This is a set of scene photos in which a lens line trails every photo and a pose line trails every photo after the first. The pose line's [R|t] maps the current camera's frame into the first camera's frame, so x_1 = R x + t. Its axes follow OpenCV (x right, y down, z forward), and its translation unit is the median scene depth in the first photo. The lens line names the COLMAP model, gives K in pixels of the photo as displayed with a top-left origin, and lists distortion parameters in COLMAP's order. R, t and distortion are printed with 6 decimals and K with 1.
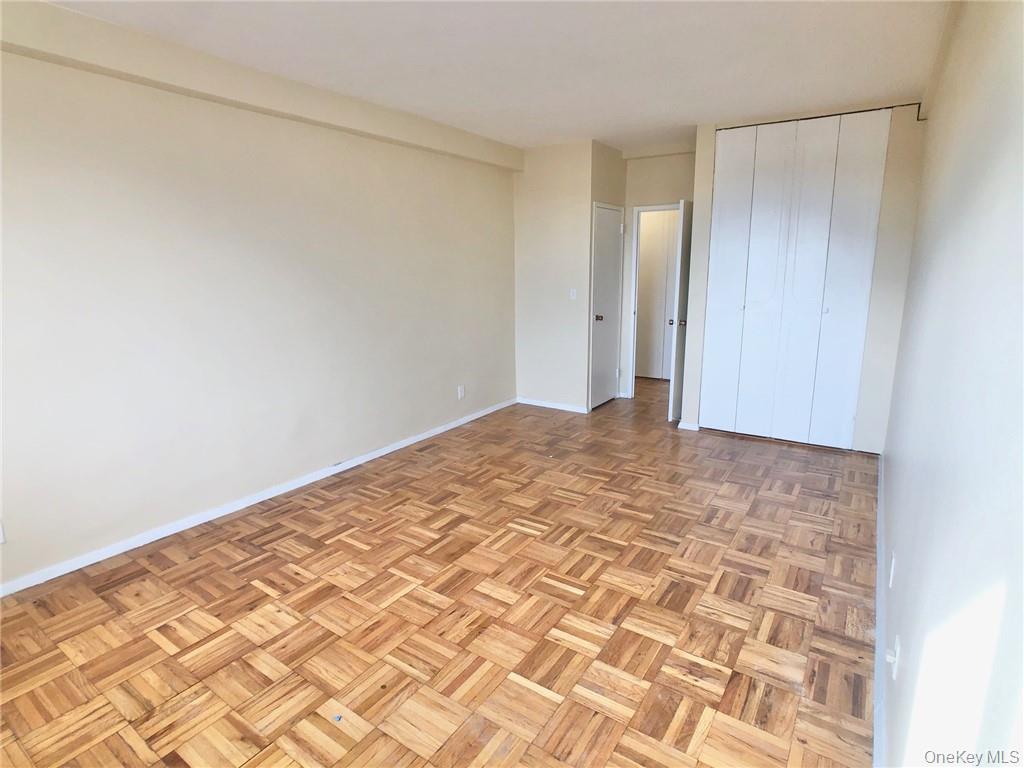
lens RADIAL K [[539.8, 0, 512.3], [0, 539.8, 382.7], [0, 0, 1]] dist [-0.027088, 0.001008]
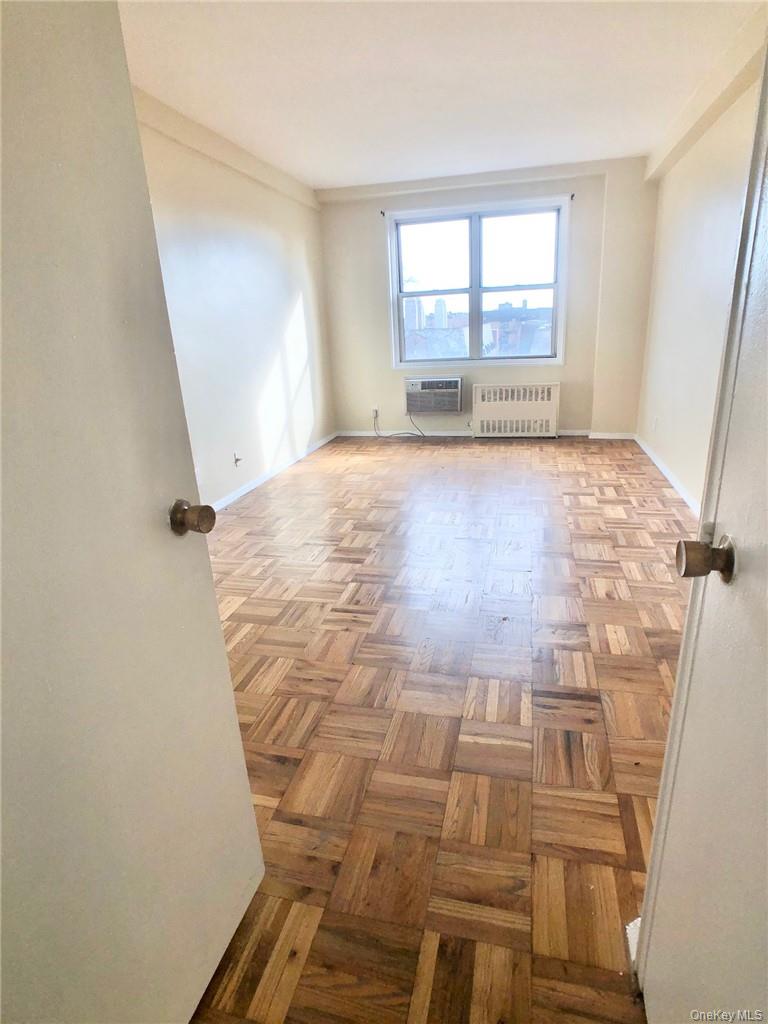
lens RADIAL K [[539.8, 0, 386.5], [0, 539.8, 510.2], [0, 0, 1]] dist [-0.027088, 0.001008]
pose [[-0.938601, 0.164202, -0.303424, 0.449531], [-0.016323, 0.857358, 0.514462, -0.327138], [0.344619, 0.487827, -0.802036, 1.785760]]
